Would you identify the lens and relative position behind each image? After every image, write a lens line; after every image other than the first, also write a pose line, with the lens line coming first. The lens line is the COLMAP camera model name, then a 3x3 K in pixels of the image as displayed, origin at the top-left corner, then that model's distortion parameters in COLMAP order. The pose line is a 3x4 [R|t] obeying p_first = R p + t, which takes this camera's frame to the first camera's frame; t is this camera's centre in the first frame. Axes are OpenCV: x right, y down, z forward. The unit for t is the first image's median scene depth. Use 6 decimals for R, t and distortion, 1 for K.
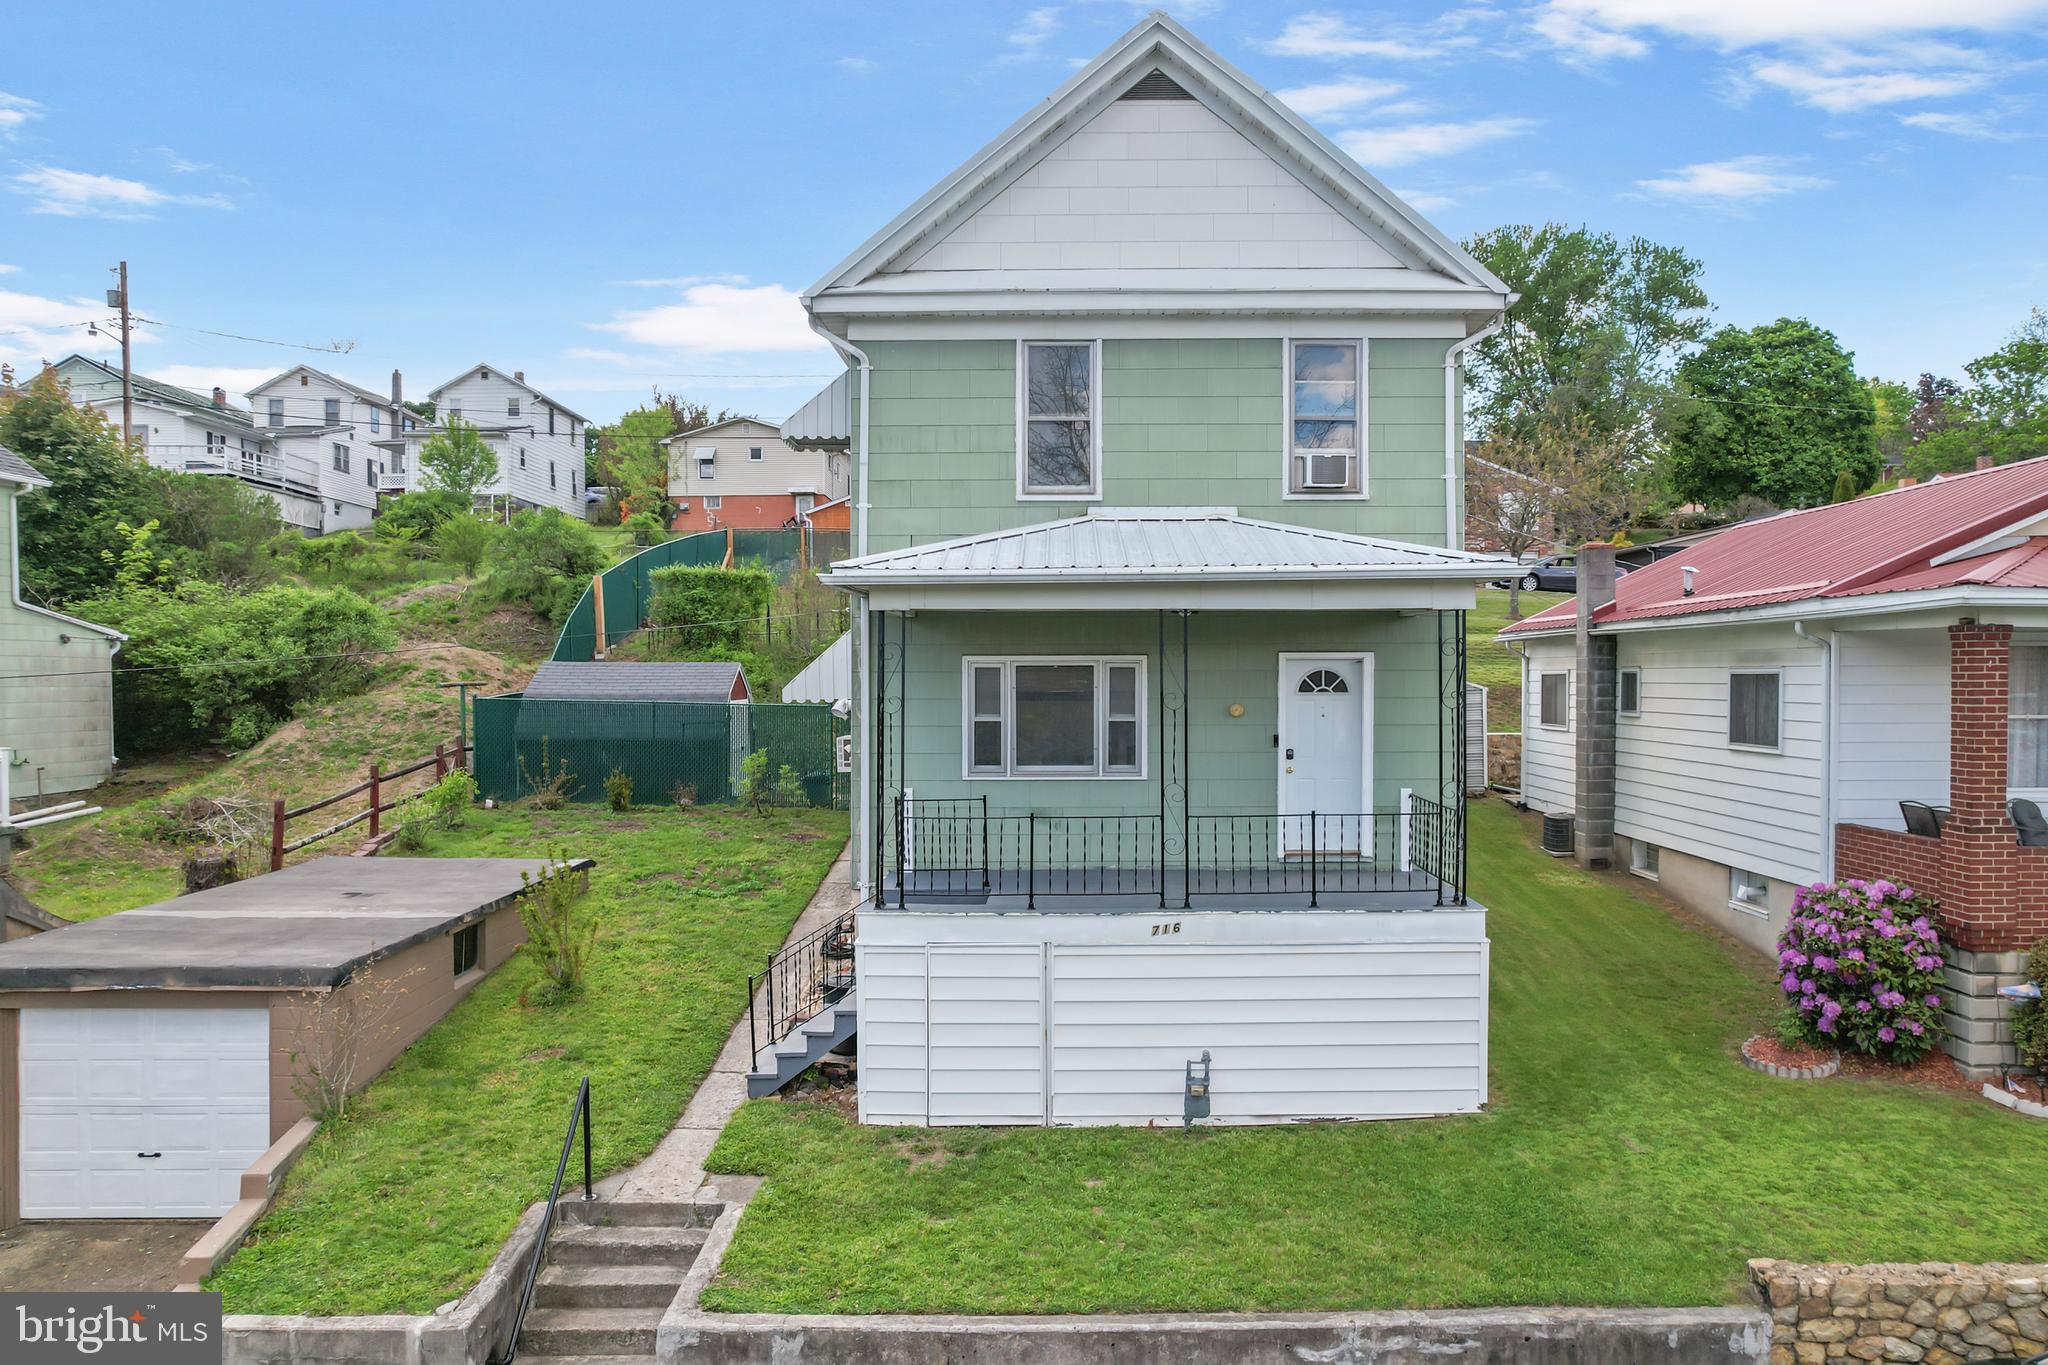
lens RADIAL K [[1336.6, 0, 1062.3], [0, 1336.6, 740.7], [0, 0, 1]] dist [-0.064207, 0.052348]
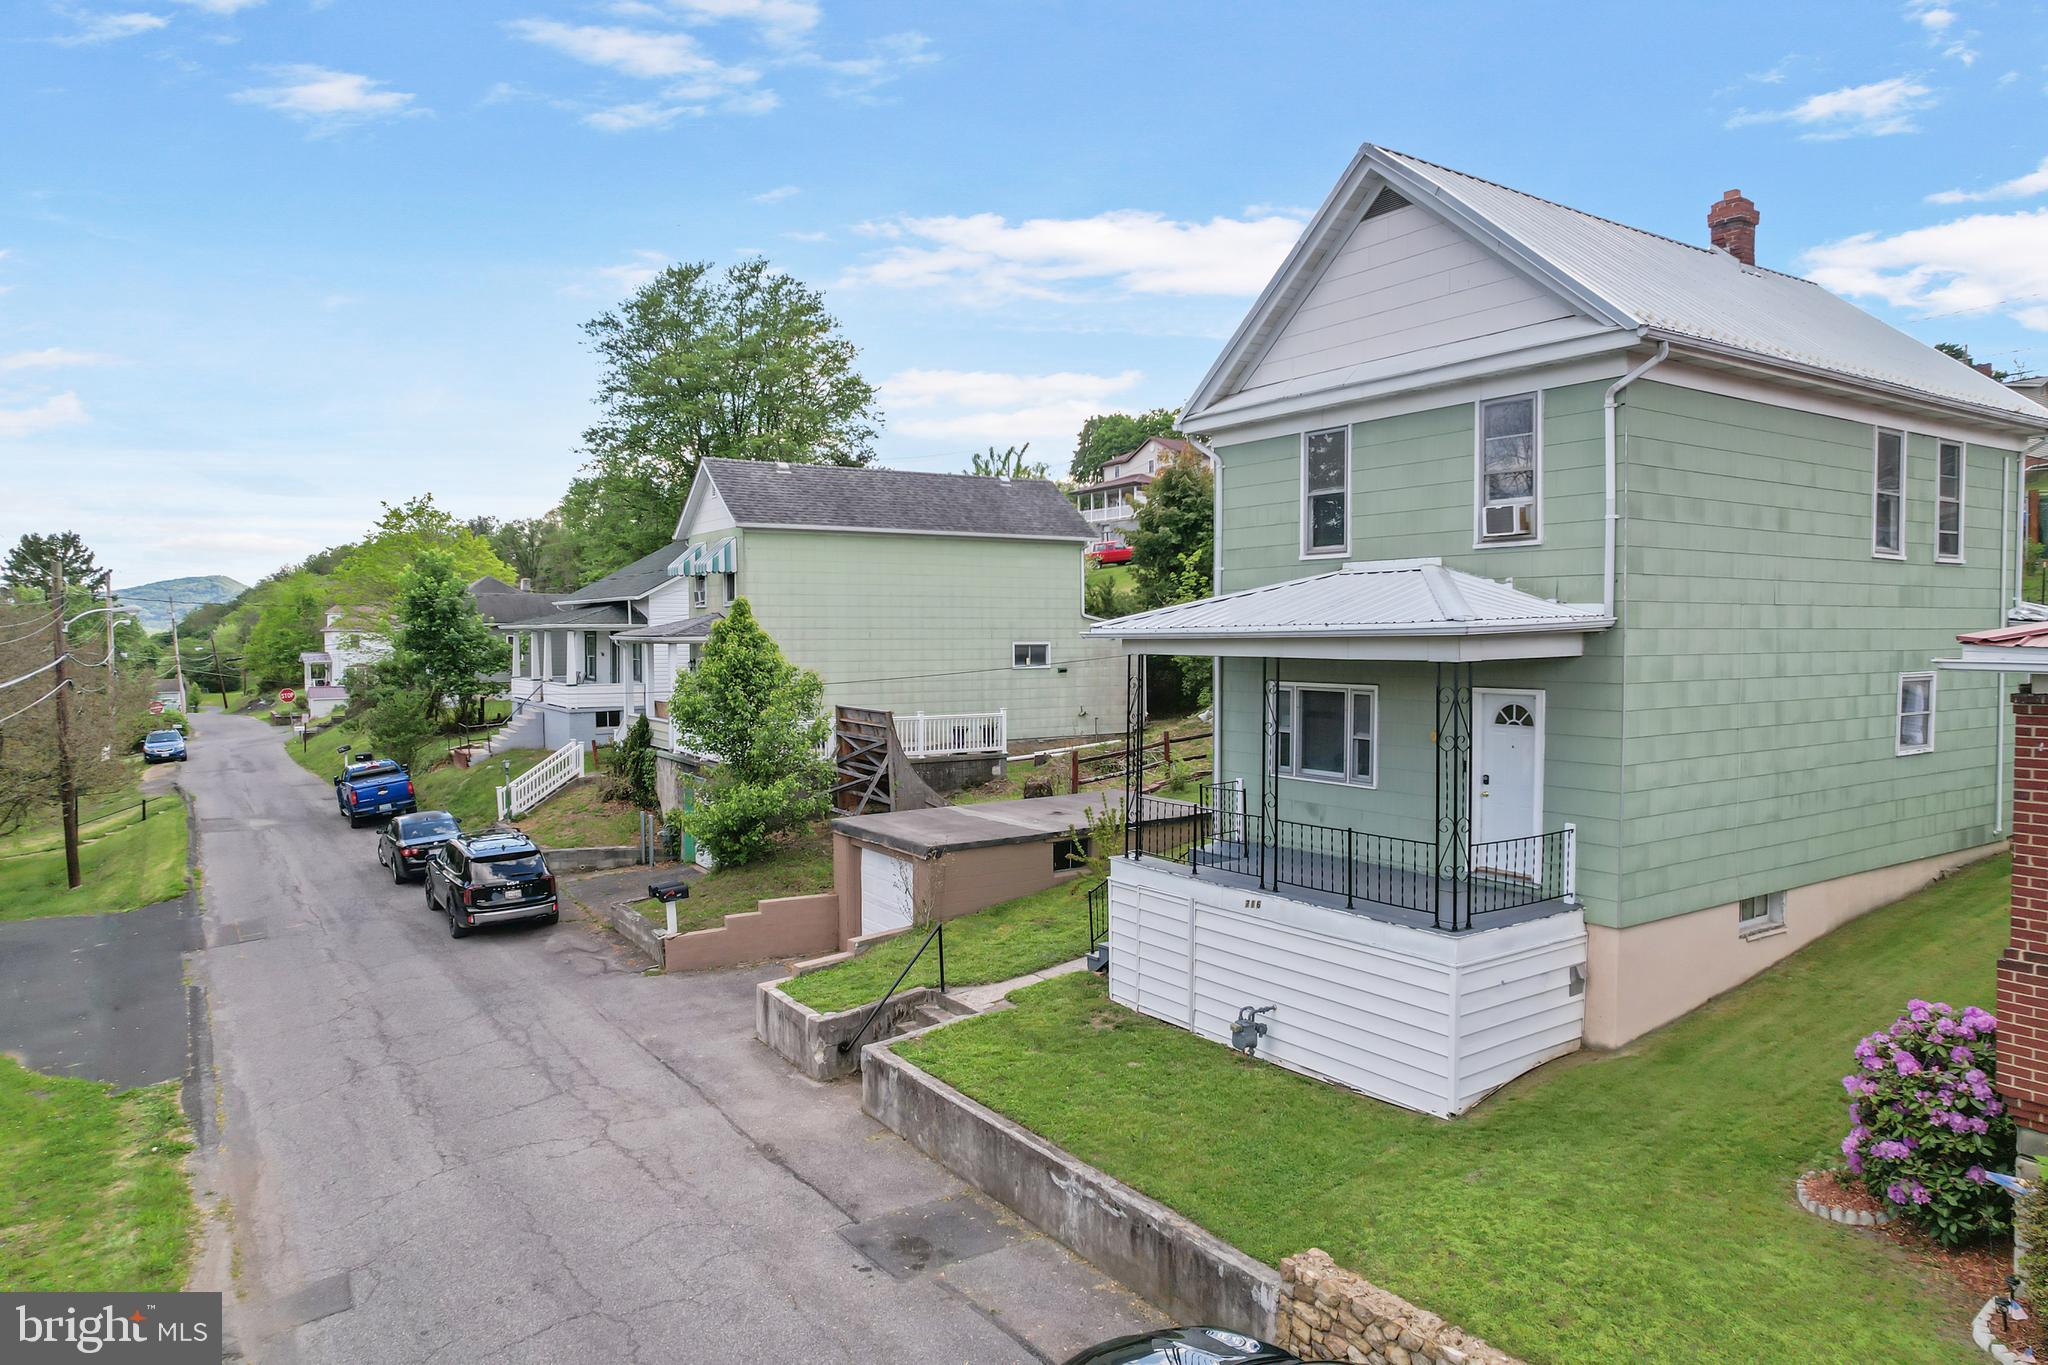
lens RADIAL K [[1336.6, 0, 1020.0], [0, 1336.6, 694.3], [0, 0, 1]] dist [-0.064207, 0.052348]
pose [[0.542146, 0.041867, -0.839241, 0.884475], [-0.039464, 0.998925, 0.024340, -0.072276], [0.839357, 0.019924, 0.543215, 0.091868]]
